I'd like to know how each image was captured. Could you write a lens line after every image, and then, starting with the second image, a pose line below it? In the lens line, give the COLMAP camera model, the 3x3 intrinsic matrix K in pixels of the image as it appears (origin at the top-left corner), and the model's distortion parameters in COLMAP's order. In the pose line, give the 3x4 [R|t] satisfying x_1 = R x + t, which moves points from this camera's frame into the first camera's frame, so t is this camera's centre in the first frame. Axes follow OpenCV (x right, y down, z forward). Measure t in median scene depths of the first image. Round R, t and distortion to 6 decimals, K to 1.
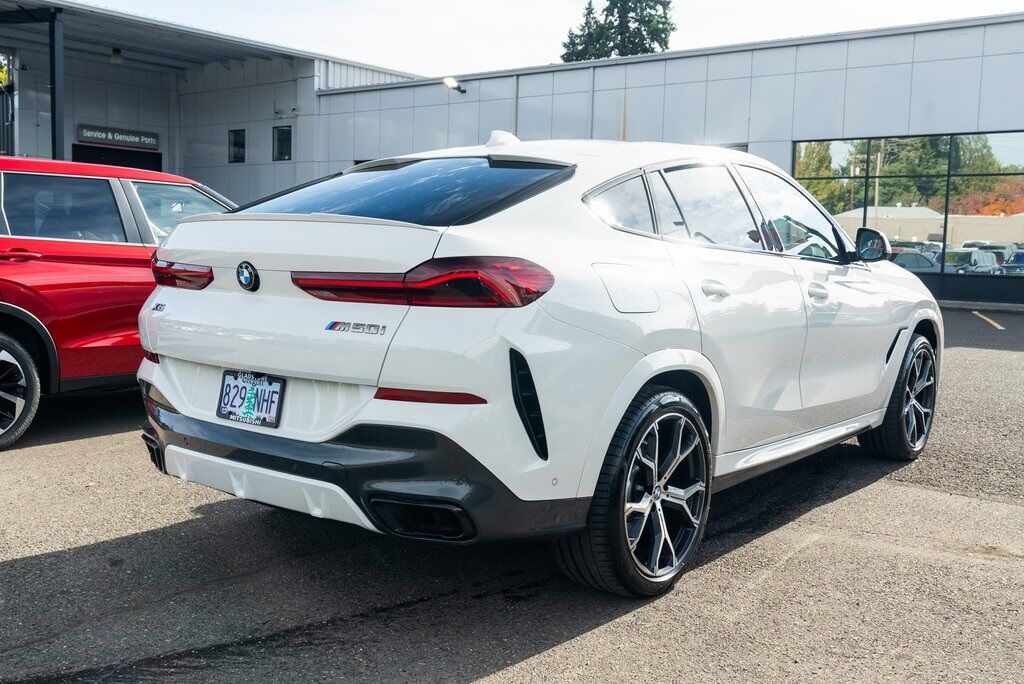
lens RADIAL K [[1018.0, 0, 512.0], [0, 1018.0, 342.0], [0, 0, 1]] dist [0.001036, 0.001655]
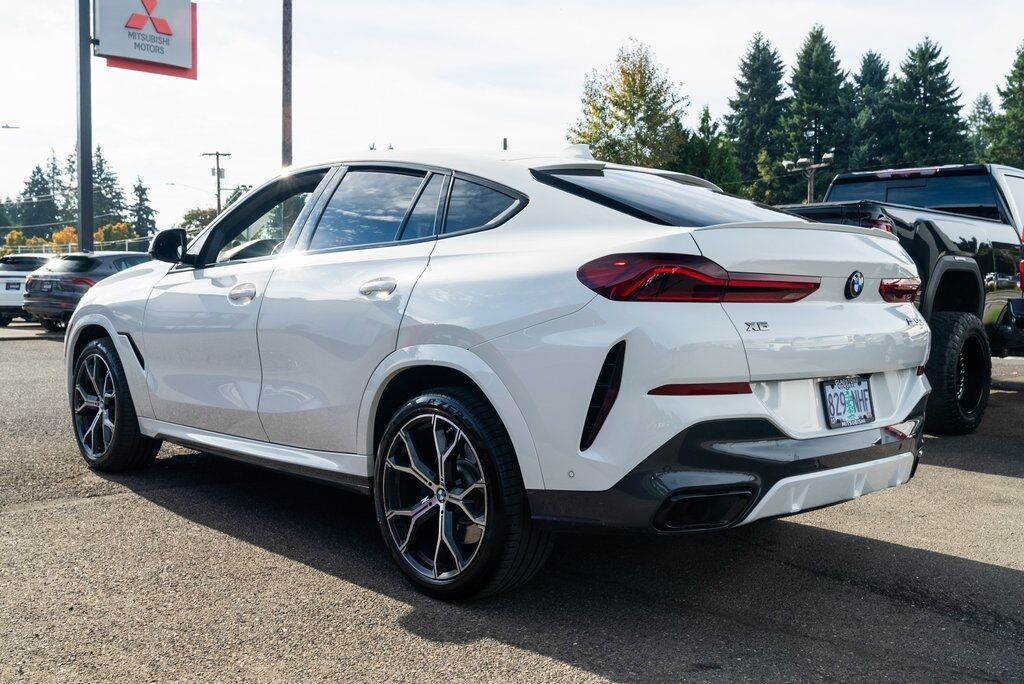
lens RADIAL K [[1042.0, 0, 512.0], [0, 1042.0, 342.0], [0, 0, 1]] dist [-0.001686, 0.005484]
pose [[0.152330, -0.071066, 0.985771, -1.370705], [0.086284, 0.994559, 0.058366, -0.098665], [-0.984556, 0.076166, 0.157633, 1.179745]]
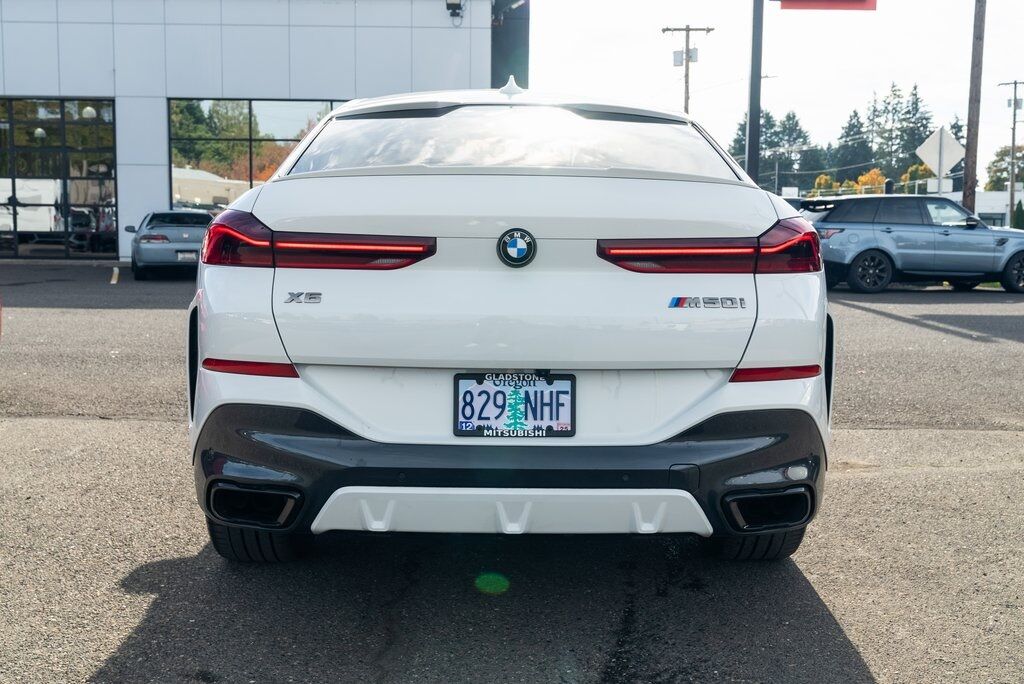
lens RADIAL K [[1061.8, 0, 512.0], [0, 1061.8, 342.0], [0, 0, 1]] dist [0.004677, 0.011023]
pose [[0.778064, -0.084195, 0.622517, -0.768782], [0.066346, 0.996449, 0.051845, -0.035218], [-0.624671, 0.000963, 0.780887, 0.371716]]
